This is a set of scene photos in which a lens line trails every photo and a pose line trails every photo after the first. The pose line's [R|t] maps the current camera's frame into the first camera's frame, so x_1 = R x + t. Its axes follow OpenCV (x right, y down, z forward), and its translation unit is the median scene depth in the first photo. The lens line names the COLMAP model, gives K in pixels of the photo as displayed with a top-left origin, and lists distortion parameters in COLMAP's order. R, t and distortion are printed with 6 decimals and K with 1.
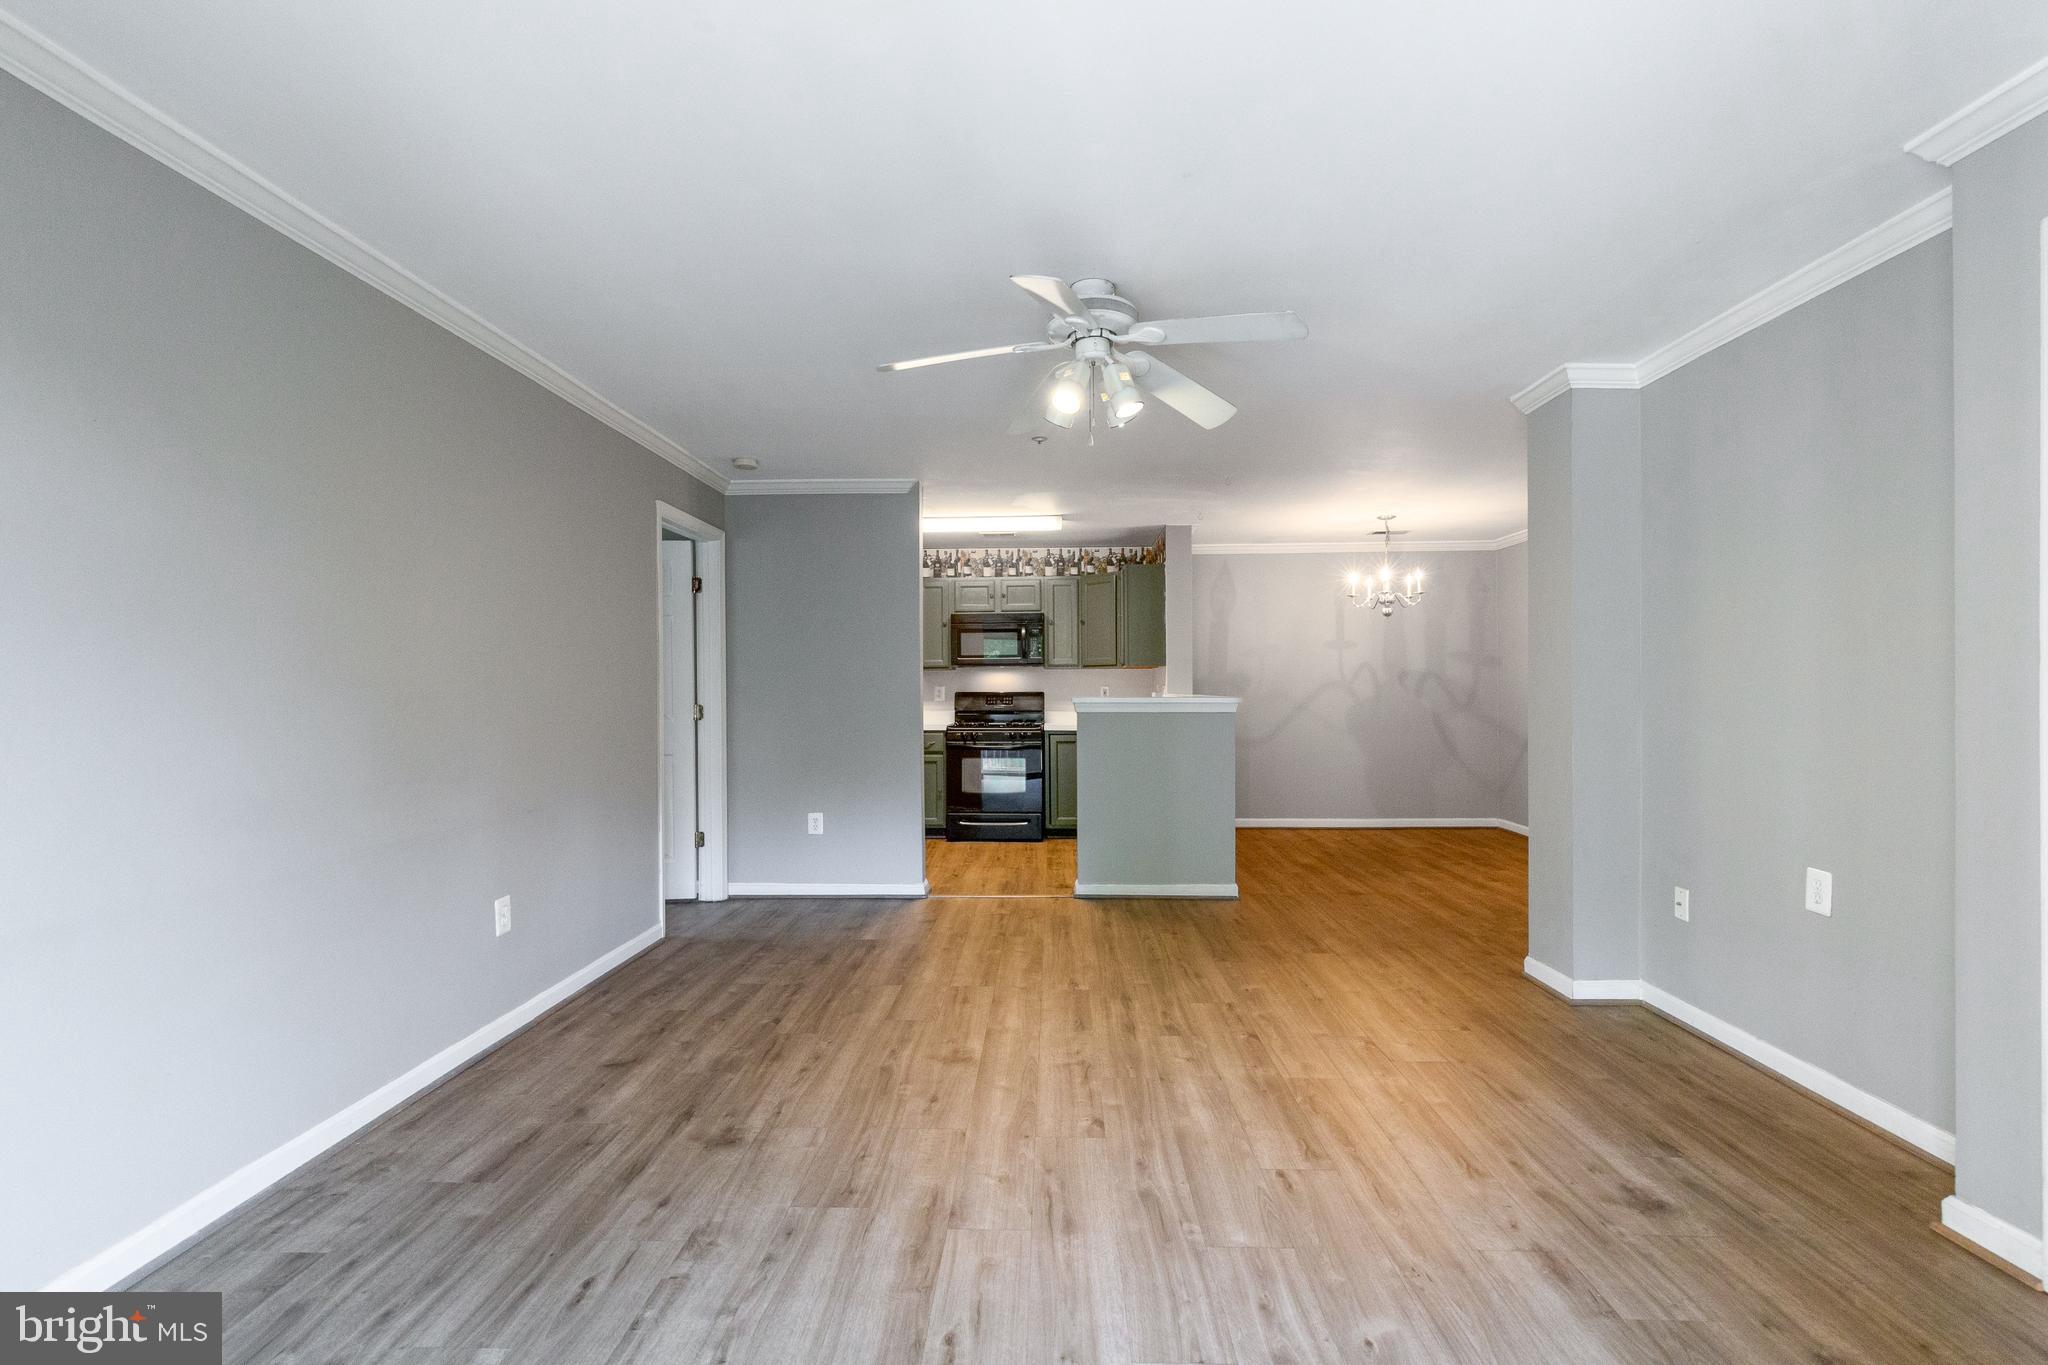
lens RADIAL K [[930.7, 0, 1013.3], [0, 930.7, 697.1], [0, 0, 1]] dist [0.007931, -0.001174]
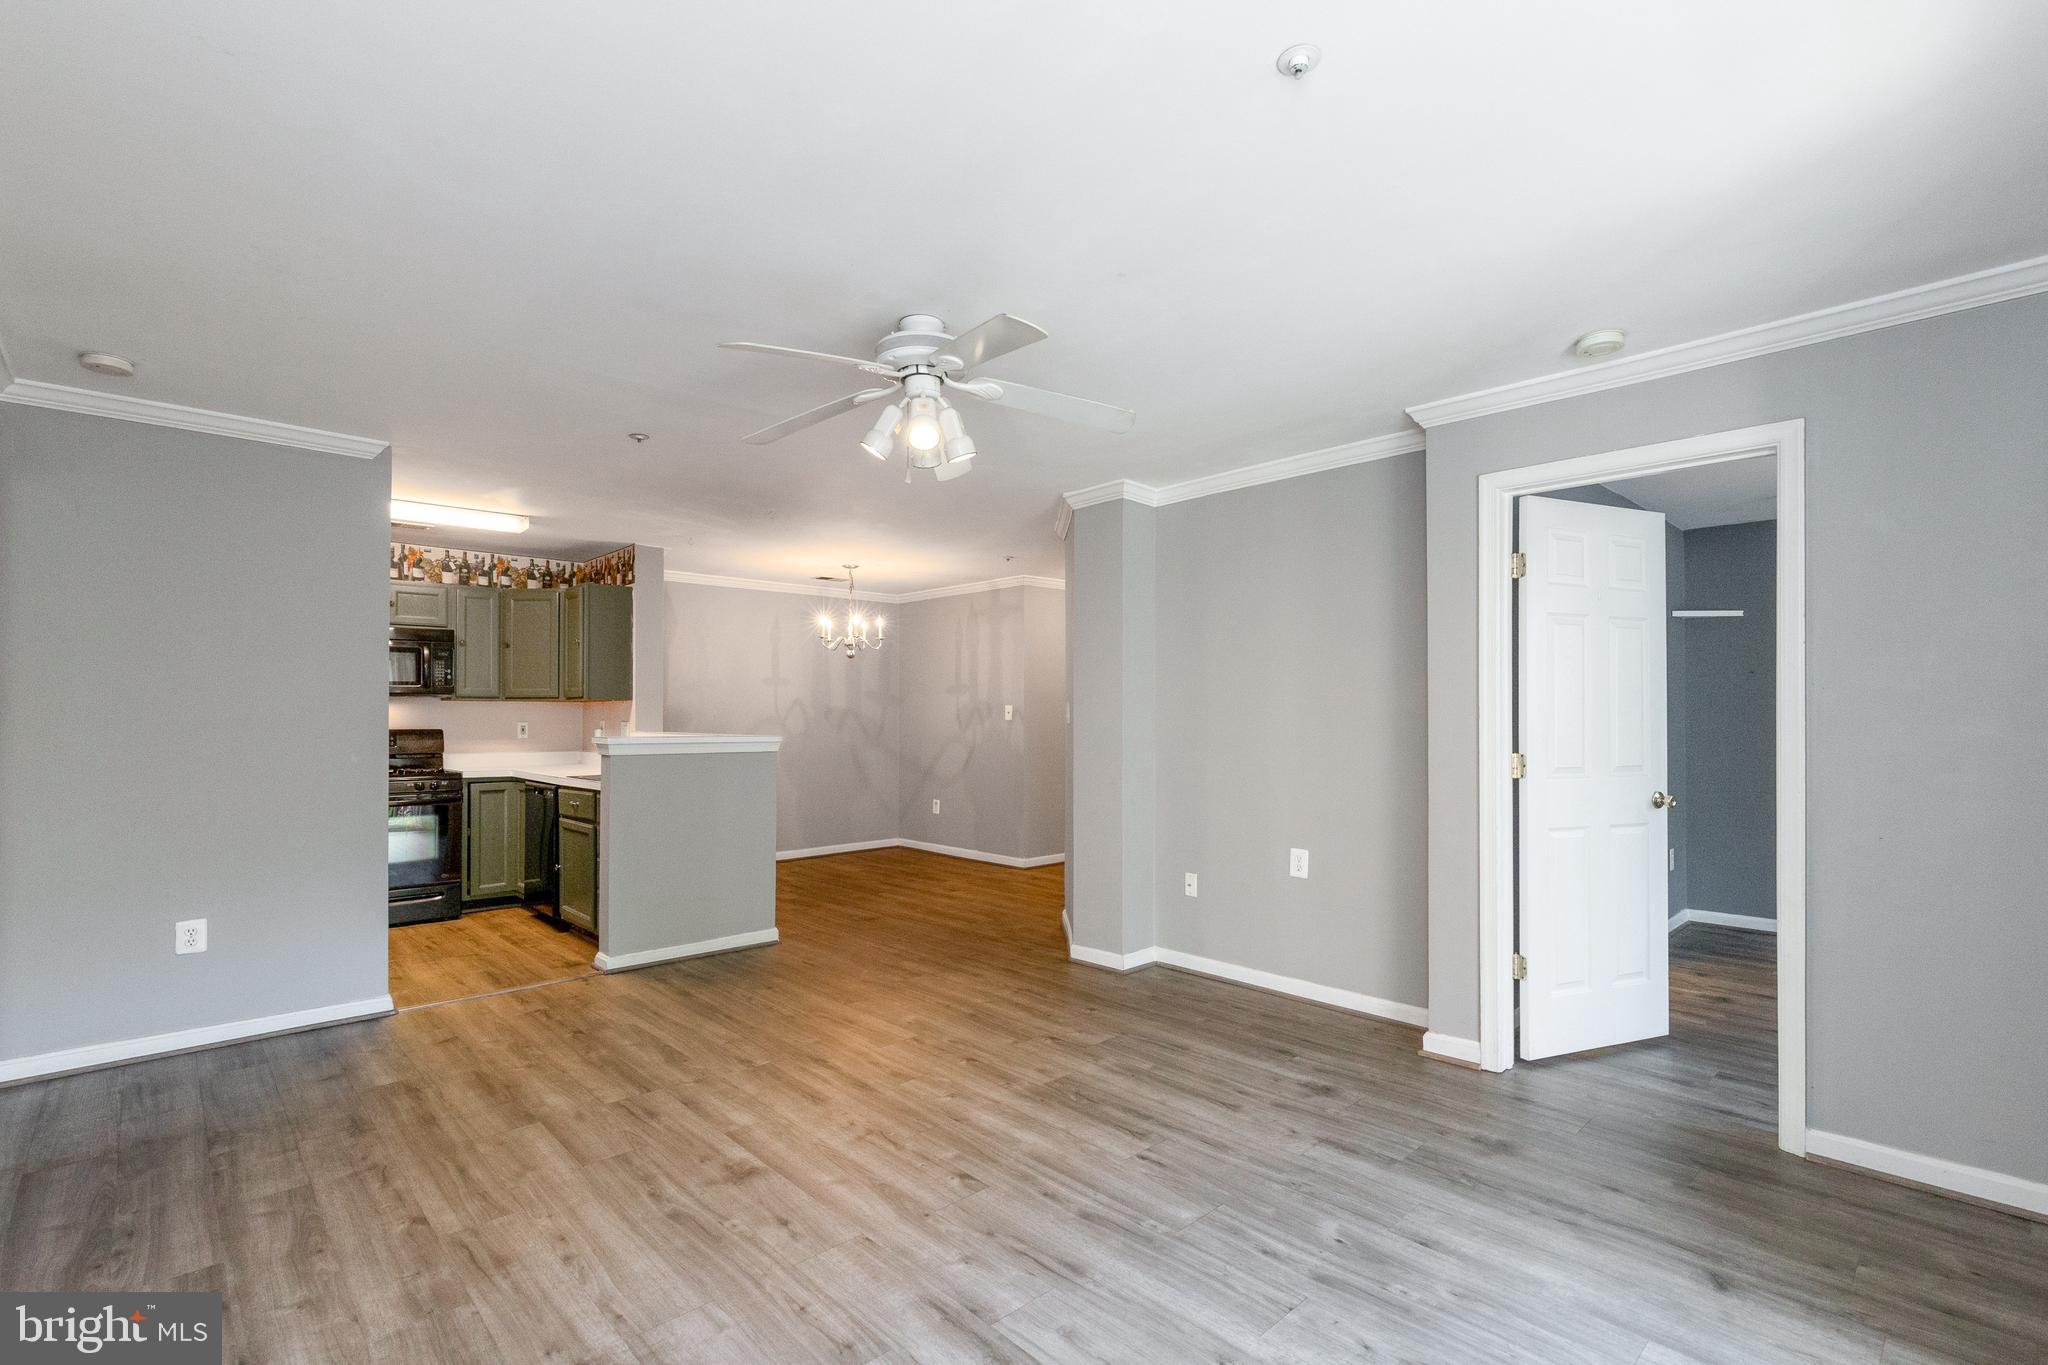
lens RADIAL K [[938.4, 0, 1021.3], [0, 938.4, 710.1], [0, 0, 1]] dist [0.008824, -0.000635]
pose [[0.701170, 0.010222, 0.712921, -0.284293], [0.003503, 0.999836, -0.017780, -0.008429], [-0.712986, 0.014964, 0.701019, 0.125457]]
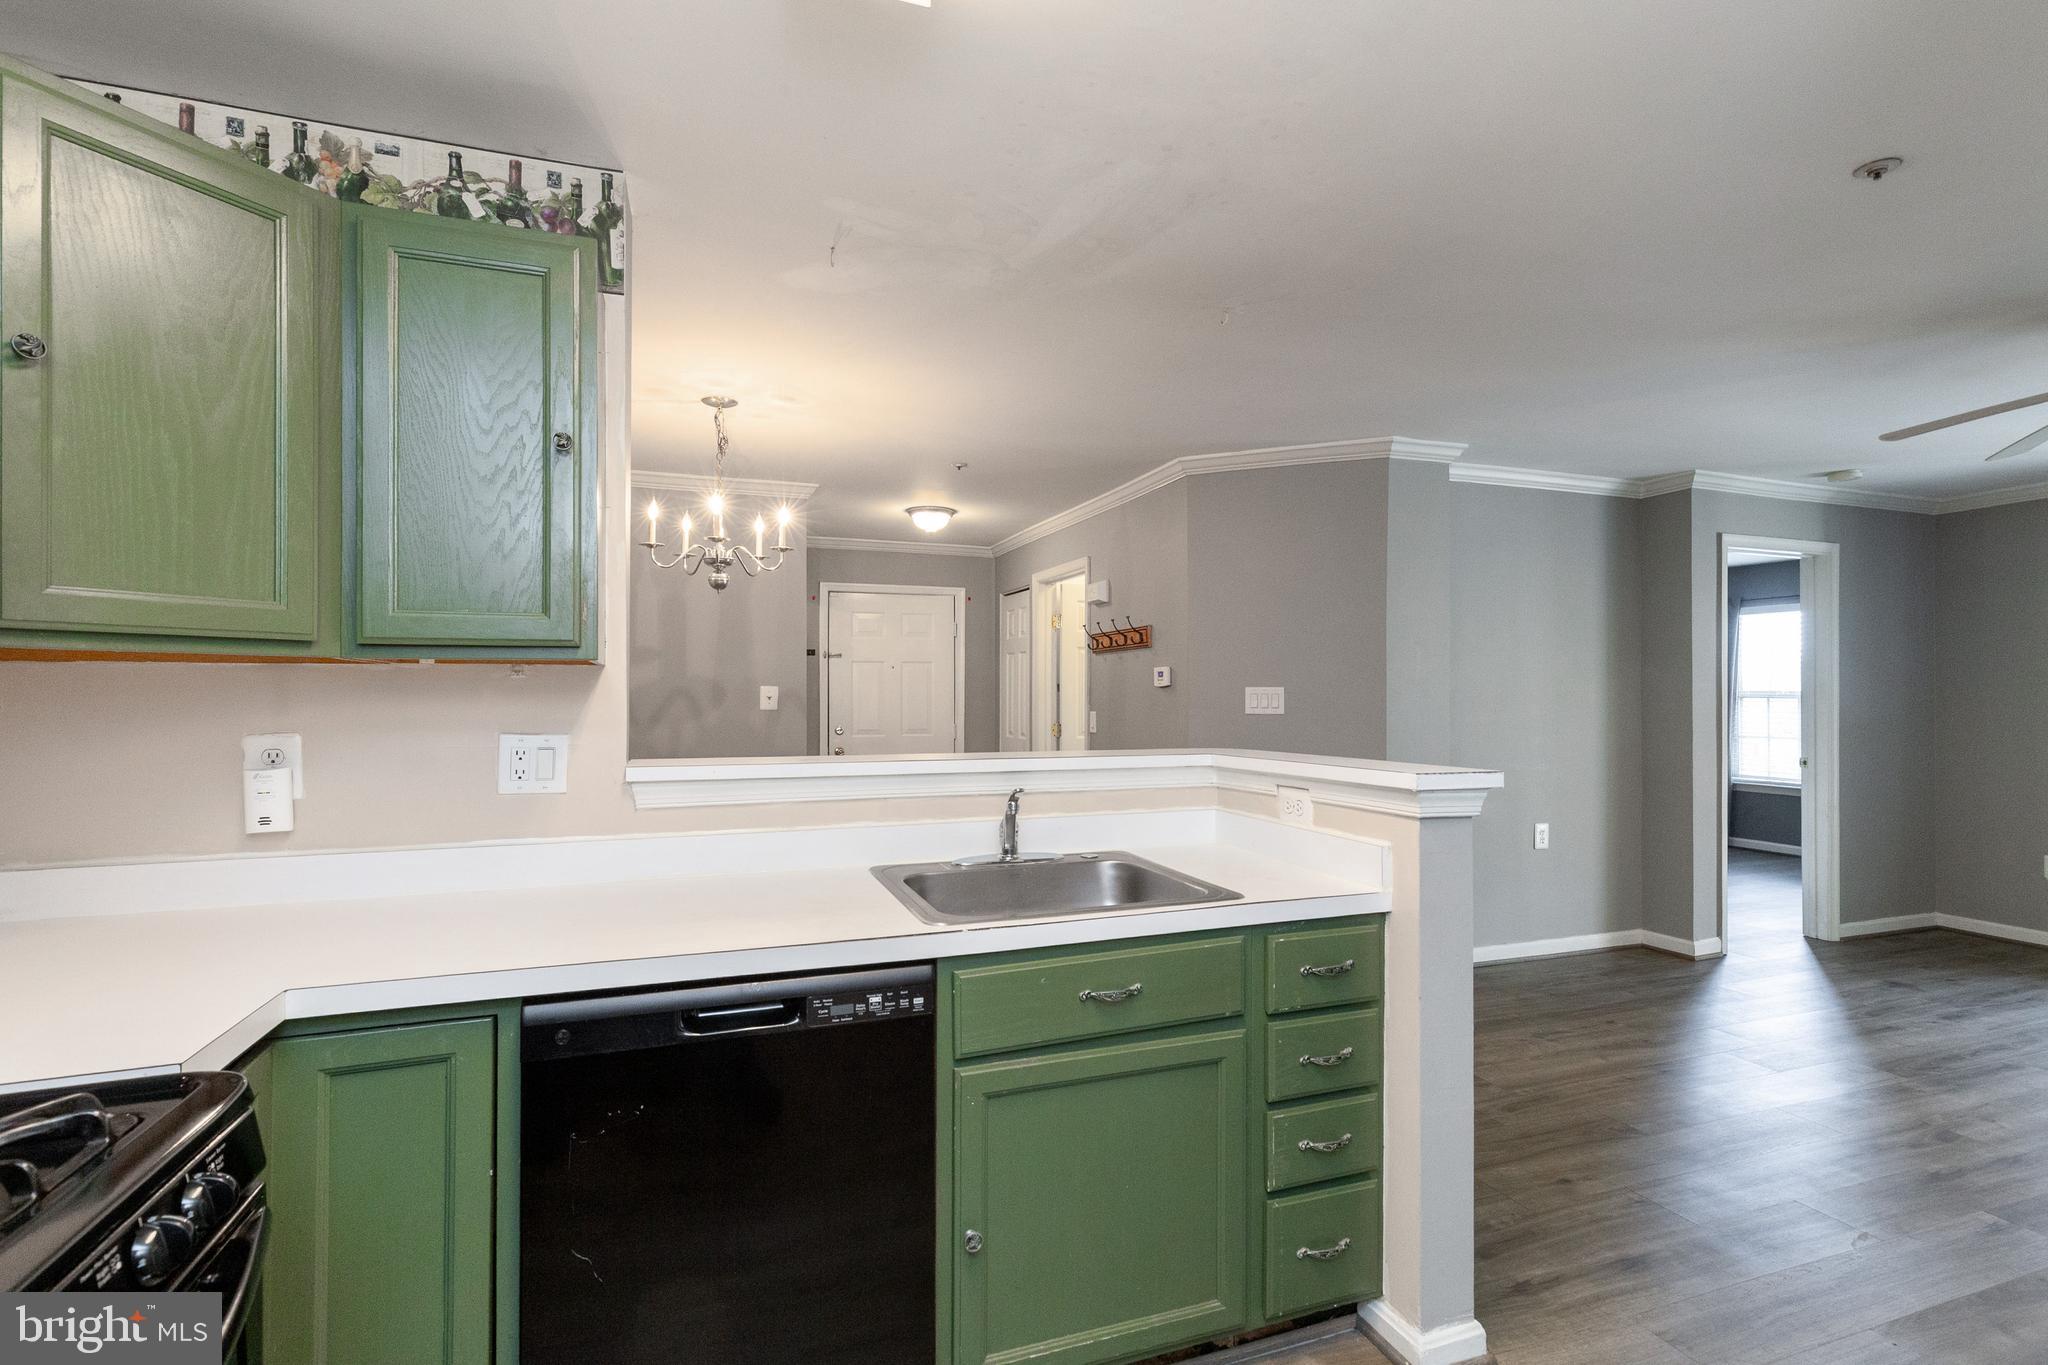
lens RADIAL K [[930.7, 0, 1013.3], [0, 930.7, 697.1], [0, 0, 1]] dist [0.007931, -0.001174]
pose [[-0.374258, 0.007425, 0.927295, -0.184906], [0.011146, 0.999932, -0.003509, -0.026107], [-0.927258, 0.009022, -0.374315, 1.297173]]
